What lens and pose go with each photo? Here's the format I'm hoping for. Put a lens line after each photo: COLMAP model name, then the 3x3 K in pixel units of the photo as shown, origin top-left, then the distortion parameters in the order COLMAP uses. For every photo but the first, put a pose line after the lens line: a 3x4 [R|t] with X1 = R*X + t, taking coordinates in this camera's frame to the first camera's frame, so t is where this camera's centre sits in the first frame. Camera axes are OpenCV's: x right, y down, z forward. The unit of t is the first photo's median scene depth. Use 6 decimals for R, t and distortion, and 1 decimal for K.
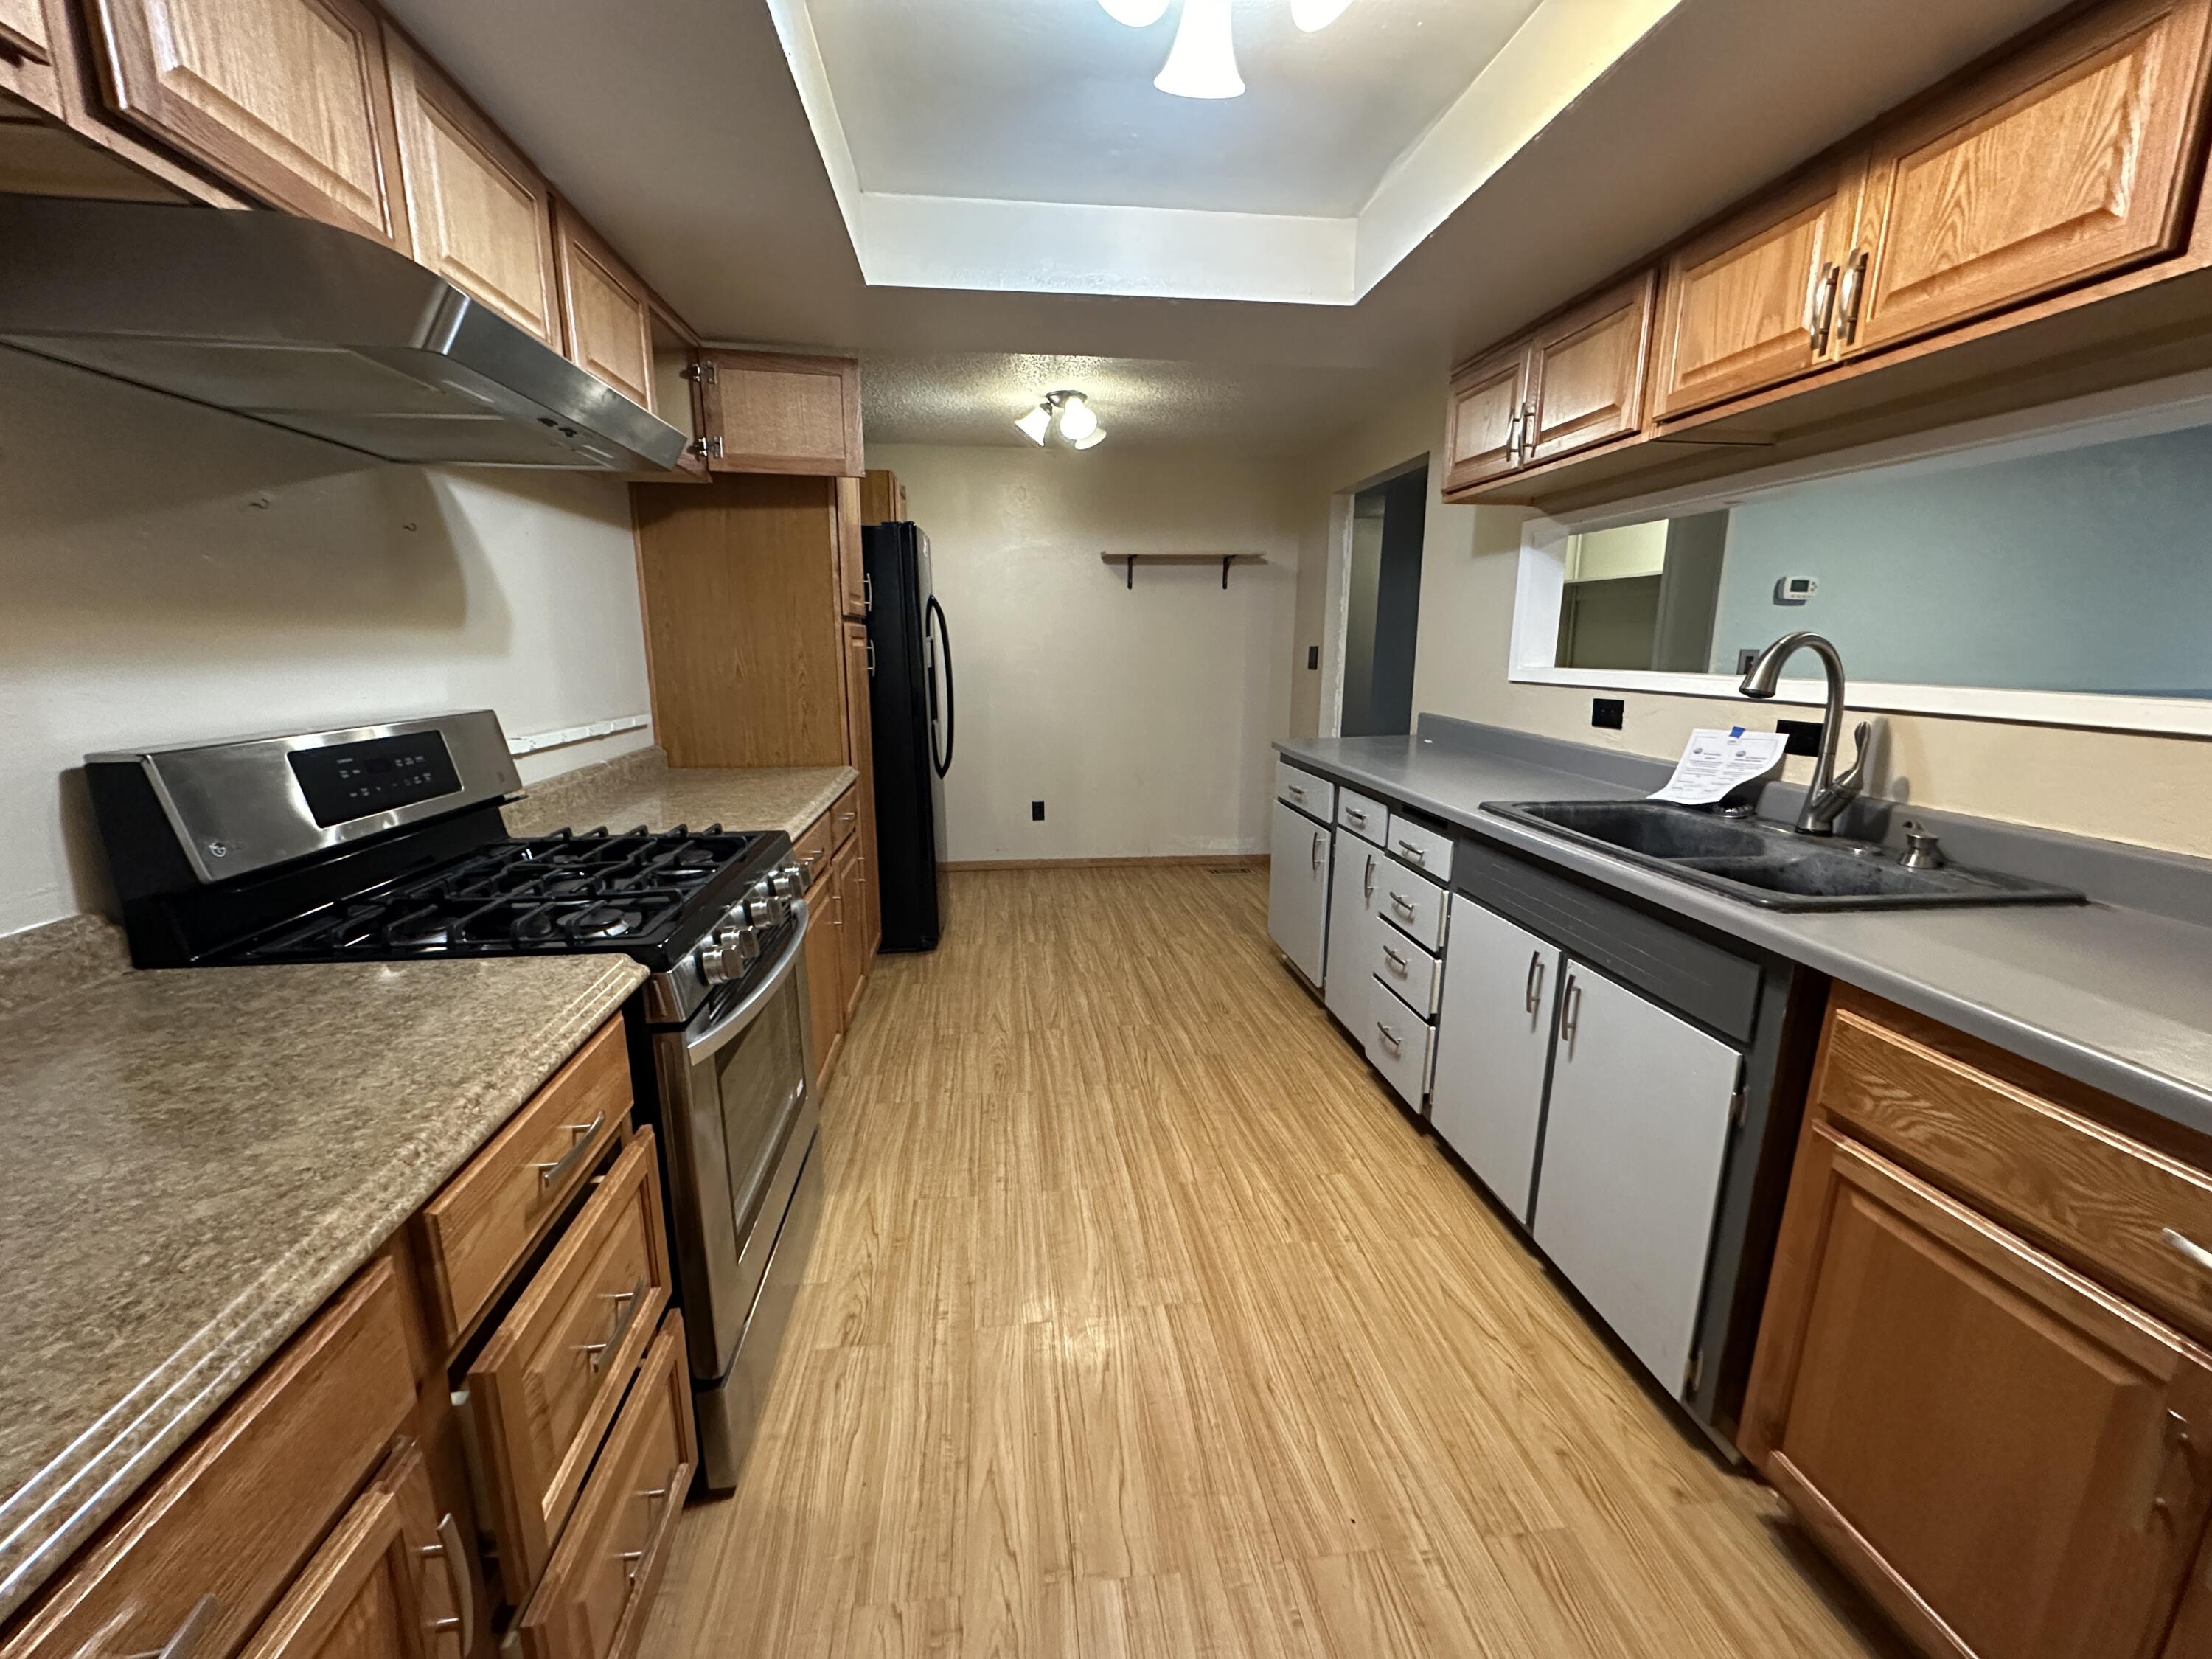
lens RADIAL K [[878.8, 0, 1111.3], [0, 878.8, 829.0], [0, 0, 1]] dist [-0.000898, -0.000122]
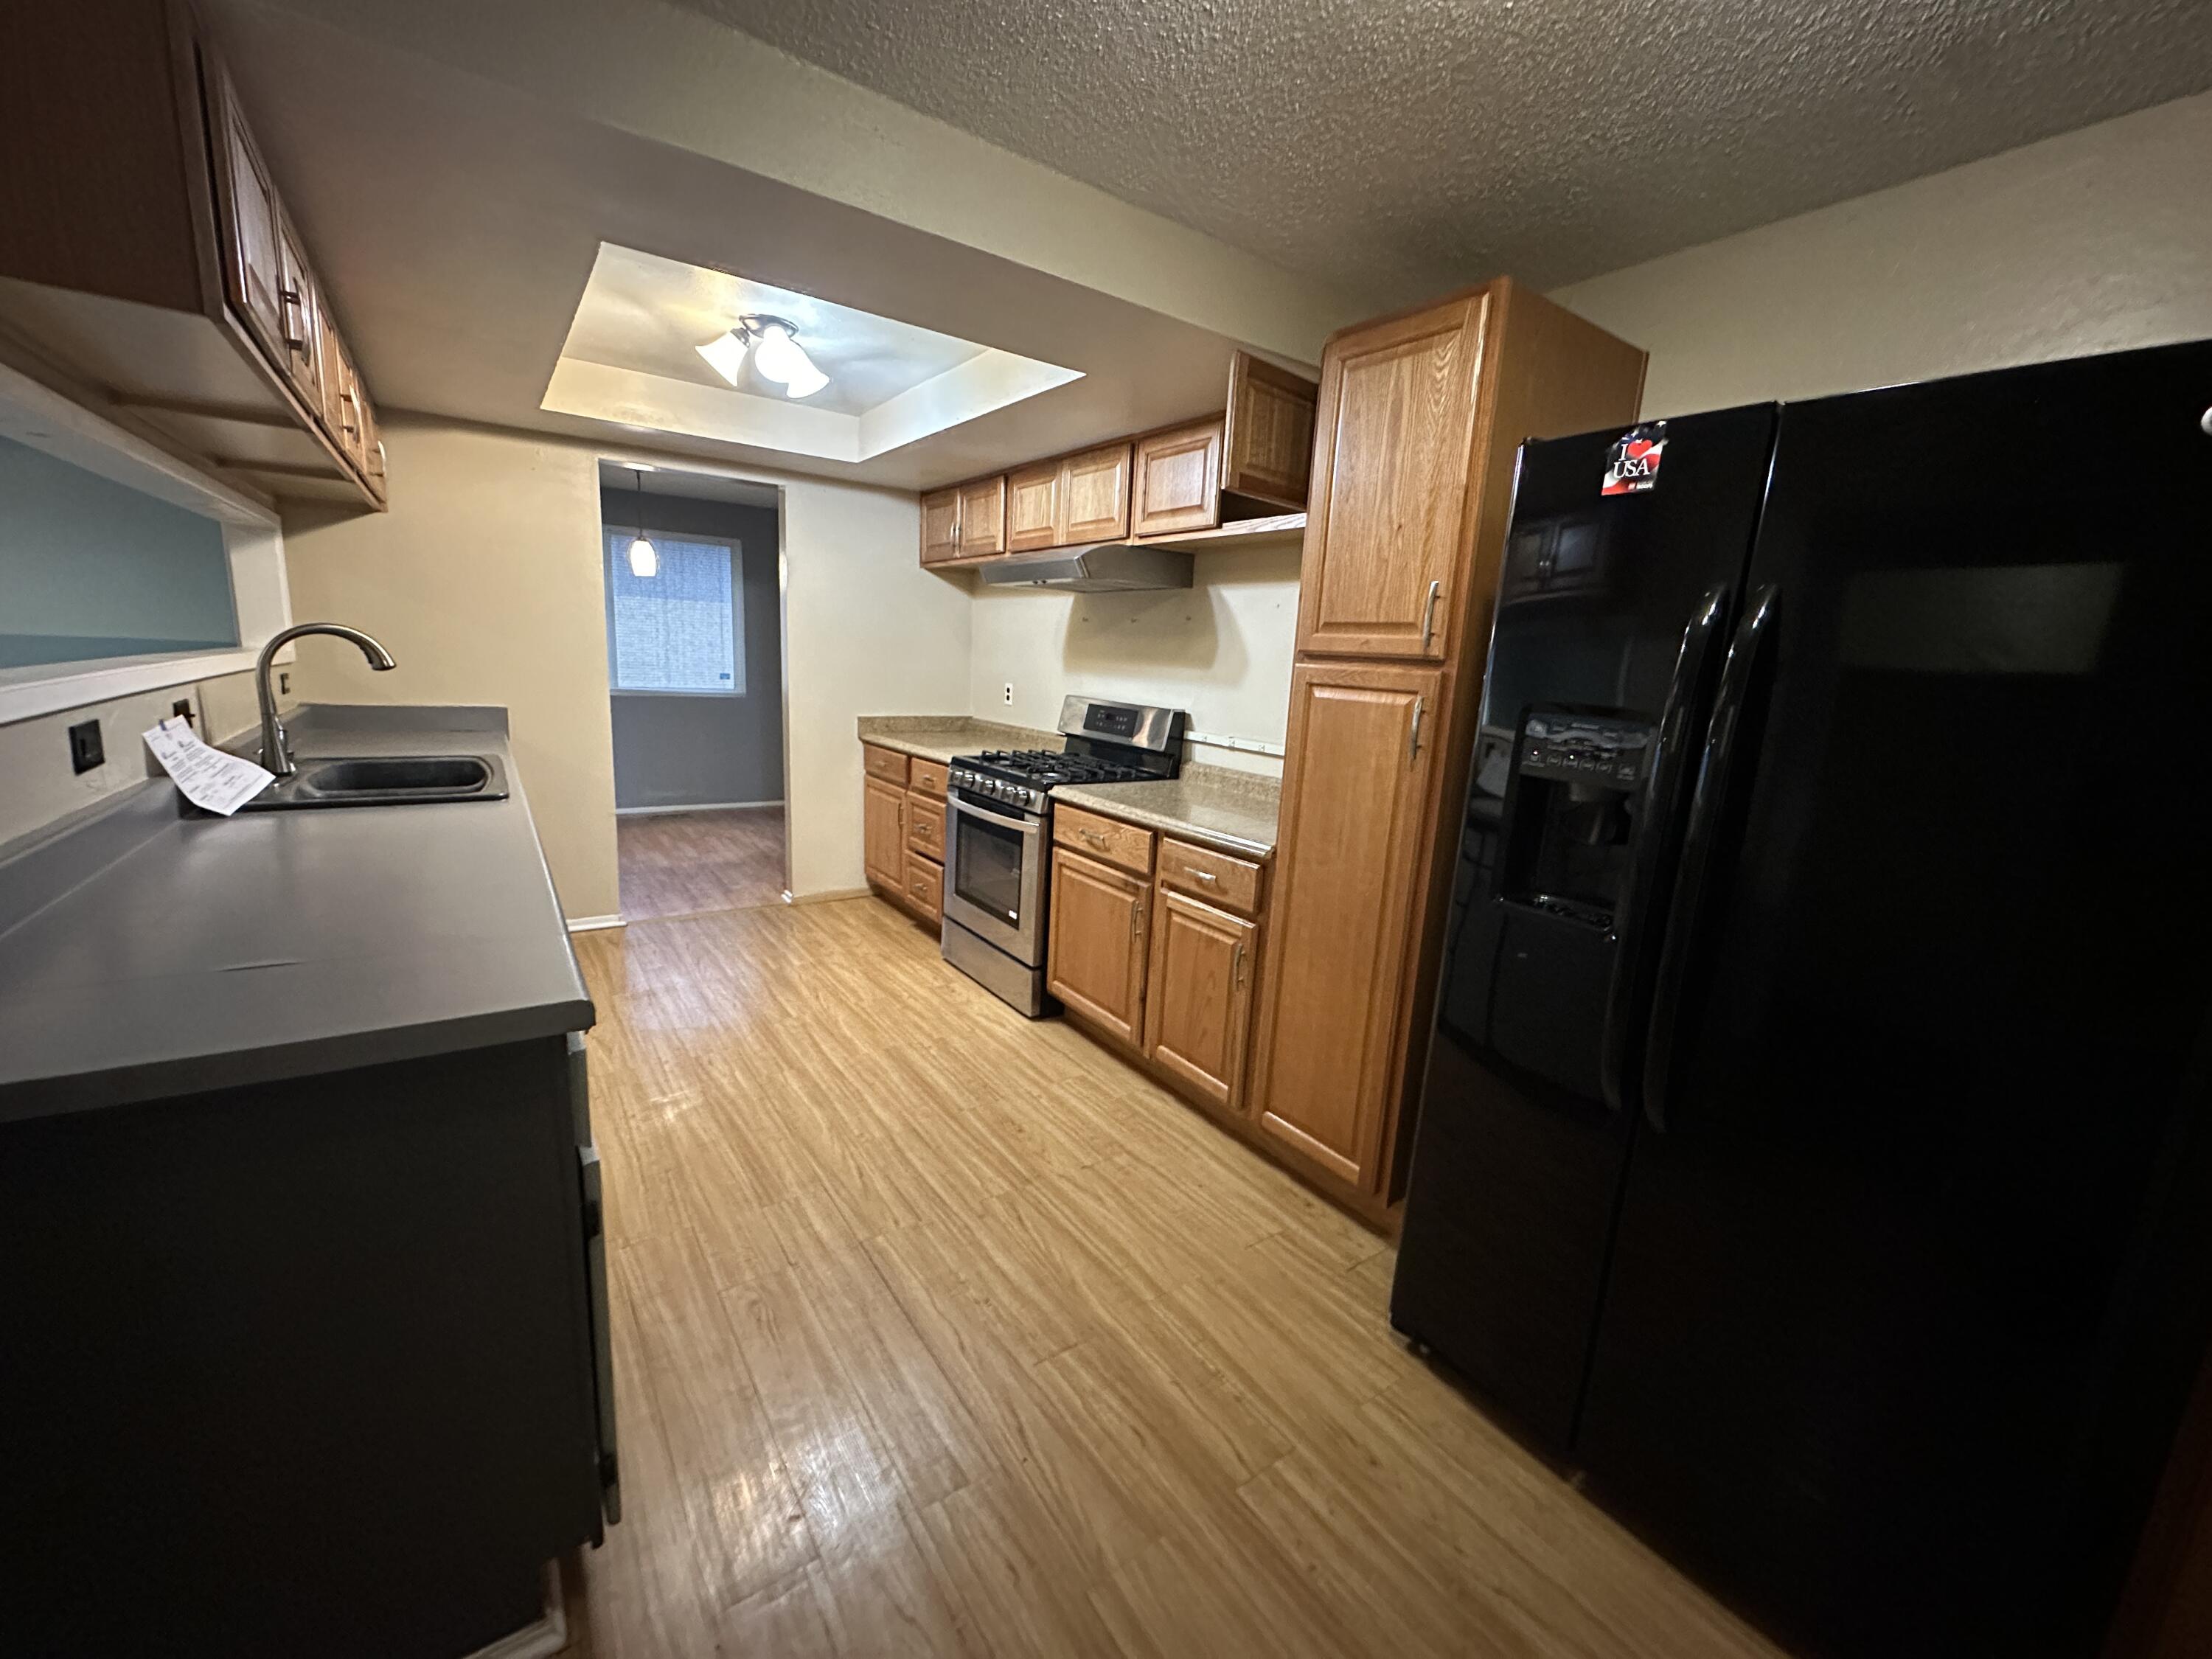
lens RADIAL K [[878.8, 0, 1108.8], [0, 878.8, 834.1], [0, 0, 1]] dist [-0.000898, -0.000122]
pose [[-0.878117, 0.044277, -0.476393, 0.266462], [-0.156810, 0.914076, 0.373998, -0.464069], [0.452019, 0.403118, -0.795723, 2.051818]]
